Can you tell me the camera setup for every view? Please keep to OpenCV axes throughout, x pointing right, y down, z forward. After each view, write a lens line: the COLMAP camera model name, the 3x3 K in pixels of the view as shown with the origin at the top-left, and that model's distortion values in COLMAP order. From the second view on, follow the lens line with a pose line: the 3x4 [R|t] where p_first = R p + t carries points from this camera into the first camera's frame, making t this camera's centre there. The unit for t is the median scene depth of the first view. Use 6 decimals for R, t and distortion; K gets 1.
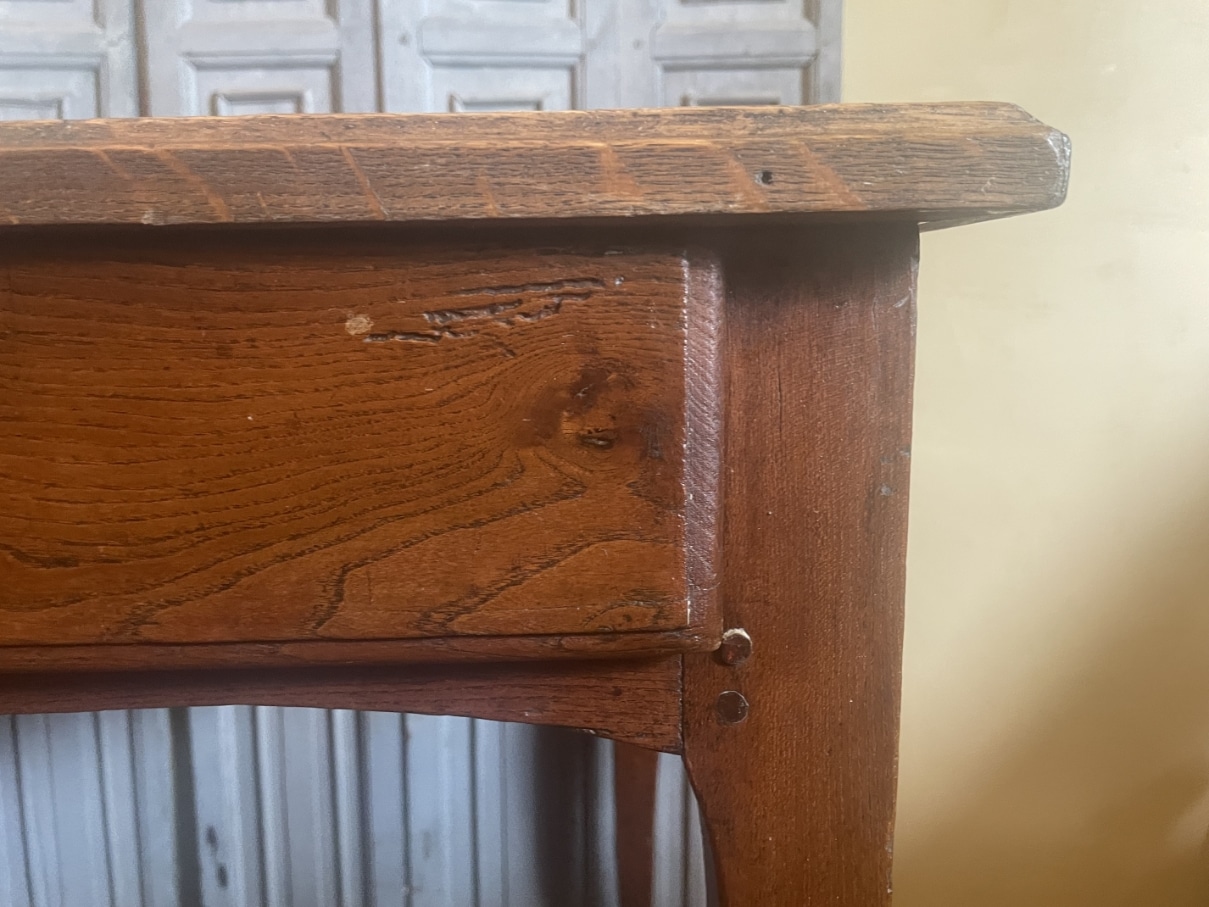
lens RADIAL K [[856.2, 0, 635.9], [0, 856.2, 422.2], [0, 0, 1]] dist [0.009924, -0.019756]
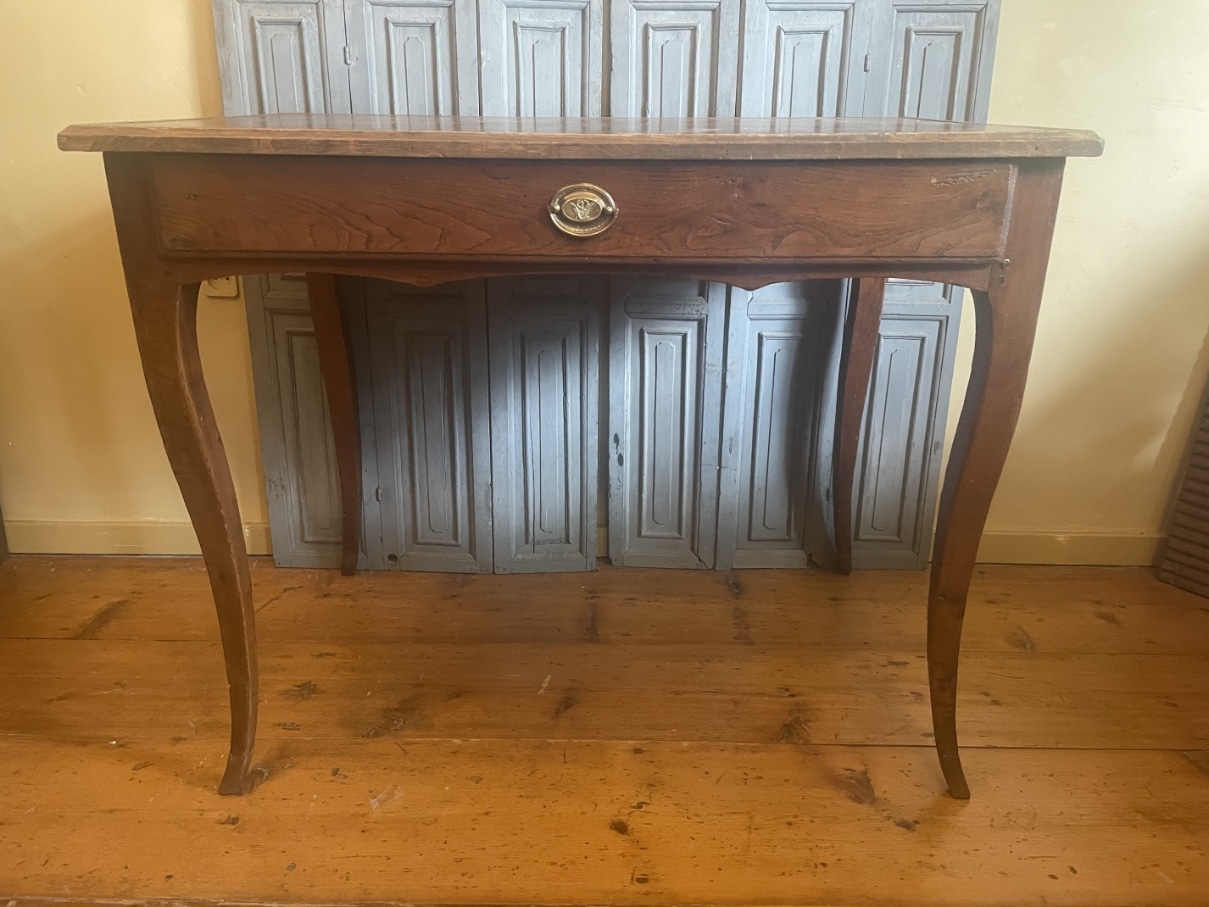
lens RADIAL K [[929.9, 0, 615.3], [0, 929.9, 435.9], [0, 0, 1]] dist [0.084795, -0.129817]
pose [[0.999517, 0.021730, -0.022220, -0.489911], [-0.016549, 0.977283, 0.211290, 0.043494], [0.026306, -0.210820, 0.977171, -1.106777]]
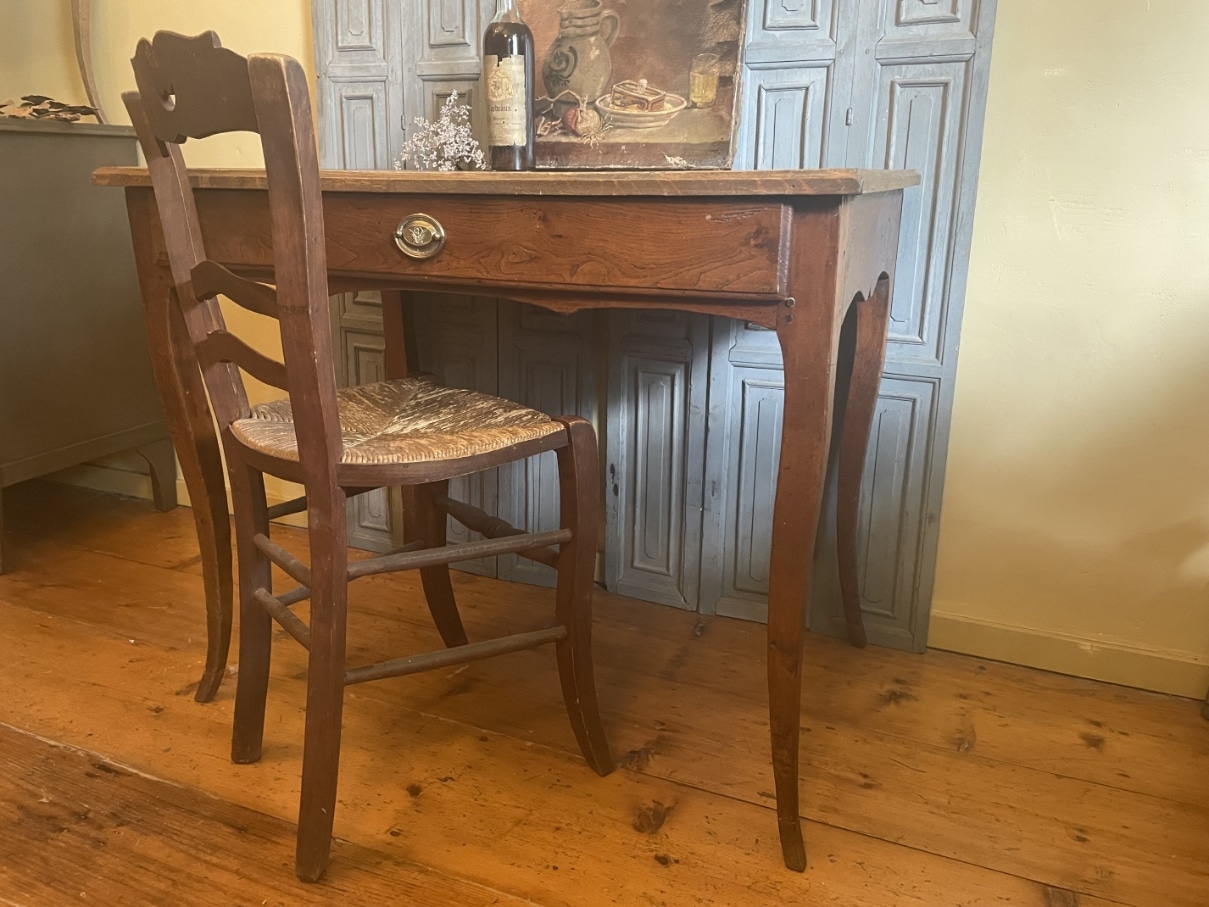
lens RADIAL K [[929.9, 0, 600.3], [0, 929.9, 439.0], [0, 0, 1]] dist [0.084795, -0.129817]
pose [[0.907992, 0.125049, -0.399893, 0.376577], [-0.068389, 0.985857, 0.152999, 0.086255], [0.413369, -0.111573, 0.903702, -1.063270]]
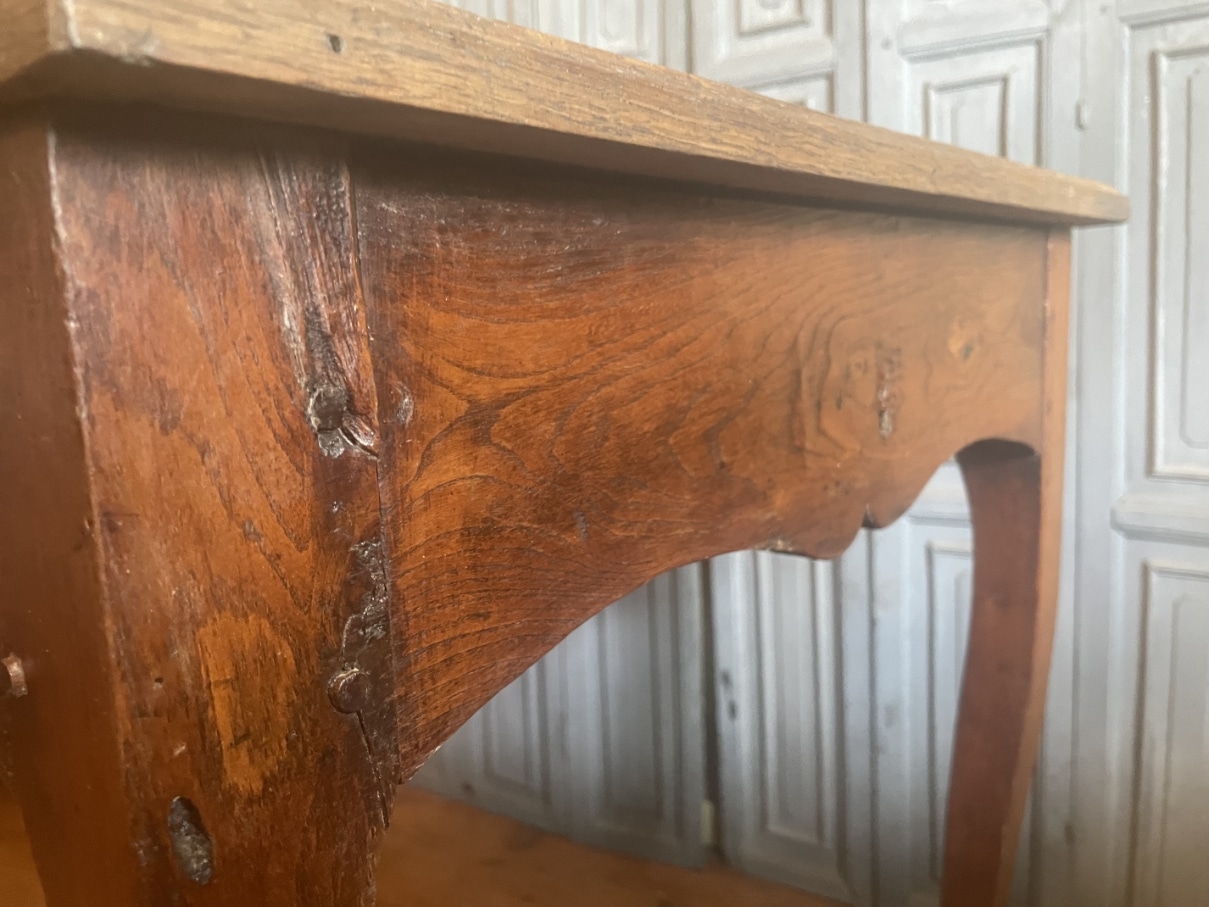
lens RADIAL K [[929.9, 0, 616.9], [0, 929.9, 428.0], [0, 0, 1]] dist [0.084795, -0.129817]
pose [[0.853059, 0.033687, -0.520726, 0.111232], [-0.014190, 0.999043, 0.041385, 0.042974], [0.521622, -0.027915, 0.852720, -0.337858]]
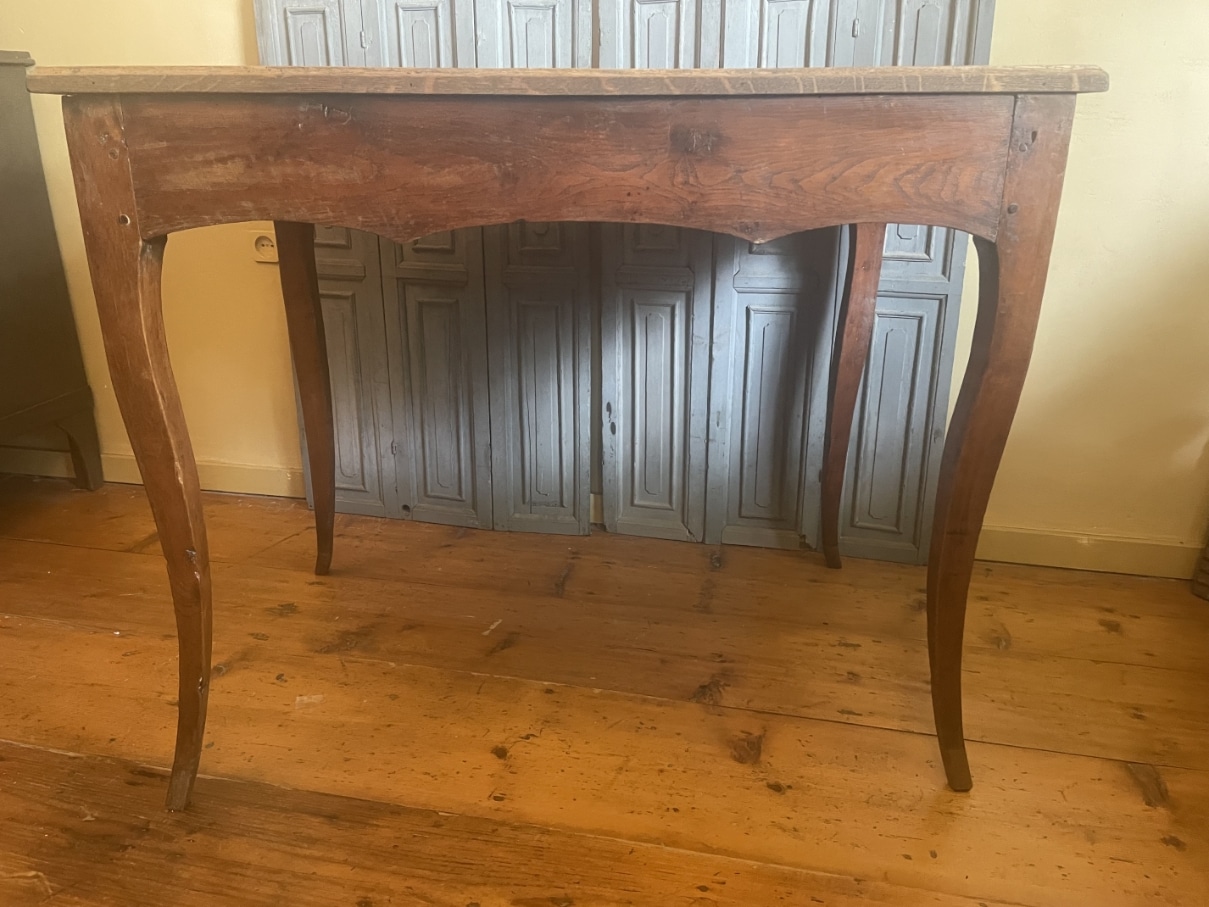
lens RADIAL K [[929.9, 0, 598.1], [0, 929.9, 444.9], [0, 0, 1]] dist [0.084795, -0.129817]
pose [[0.967464, 0.079504, -0.240191, -0.001044], [-0.026302, 0.975805, 0.217053, 0.114582], [0.251637, -0.203673, 0.946148, -1.126339]]
